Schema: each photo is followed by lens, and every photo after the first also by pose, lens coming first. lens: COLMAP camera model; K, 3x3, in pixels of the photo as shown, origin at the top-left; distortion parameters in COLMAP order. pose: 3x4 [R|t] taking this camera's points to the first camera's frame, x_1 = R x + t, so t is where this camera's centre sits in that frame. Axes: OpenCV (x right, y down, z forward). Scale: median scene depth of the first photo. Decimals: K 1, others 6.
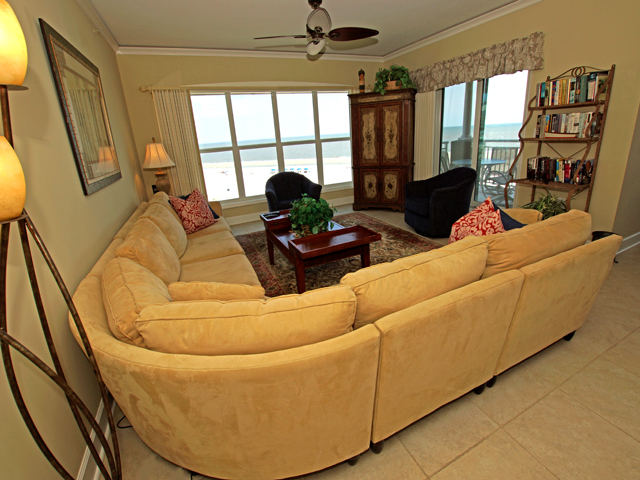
lens RADIAL K [[285.9, 0, 311.9], [0, 285.9, 225.1], [0, 0, 1]] dist [-0.033790, -0.000100]
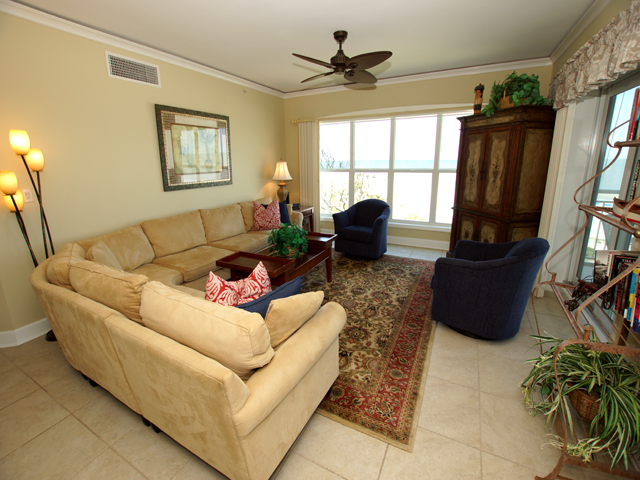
lens RADIAL K [[285.9, 0, 311.9], [0, 285.9, 225.1], [0, 0, 1]] dist [-0.033790, -0.000100]
pose [[0.620928, 0.229427, -0.749541, 0.539596], [-0.270291, 0.960230, 0.070005, -0.115198], [0.735793, 0.159126, 0.658246, 0.225788]]
